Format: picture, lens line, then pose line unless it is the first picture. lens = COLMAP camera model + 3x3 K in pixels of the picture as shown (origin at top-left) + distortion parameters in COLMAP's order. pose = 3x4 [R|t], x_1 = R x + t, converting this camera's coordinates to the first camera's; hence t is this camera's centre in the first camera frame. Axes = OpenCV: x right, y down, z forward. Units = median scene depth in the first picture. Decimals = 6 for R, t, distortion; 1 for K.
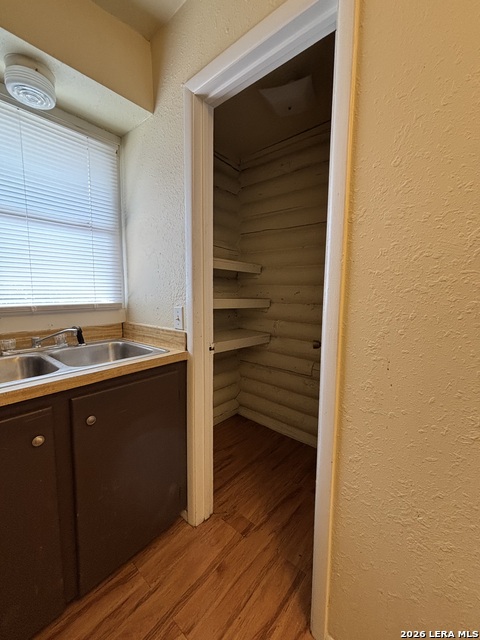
lens RADIAL K [[258.8, 0, 238.6], [0, 258.8, 317.7], [0, 0, 1]] dist [-0.000886, 0.000006]
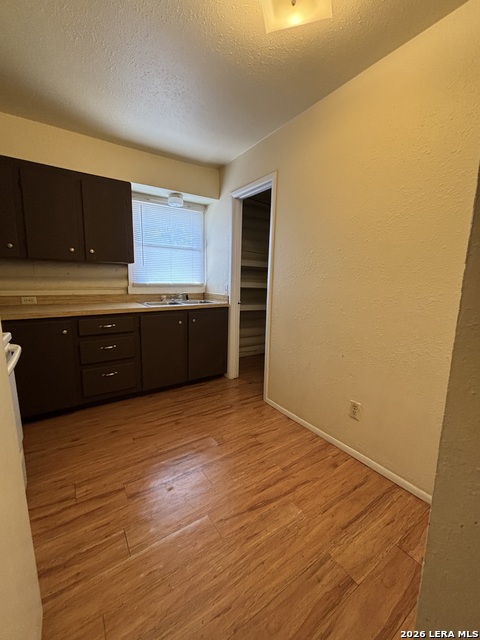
lens RADIAL K [[258.8, 0, 238.6], [0, 258.8, 317.7], [0, 0, 1]] dist [-0.000886, 0.000006]
pose [[0.961179, 0.053320, -0.270724, 0.534579], [-0.039862, 0.997692, 0.054971, 0.125376], [0.273030, -0.042046, 0.961086, -1.253410]]
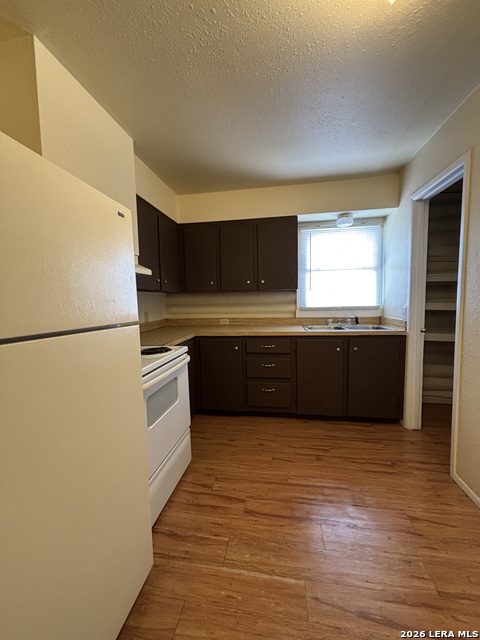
lens RADIAL K [[258.8, 0, 238.6], [0, 258.8, 317.7], [0, 0, 1]] dist [-0.000886, 0.000006]
pose [[0.510997, 0.041349, -0.858588, 0.781626], [-0.060632, 0.998088, 0.011982, 0.085621], [0.857442, 0.045935, 0.512527, -1.009628]]
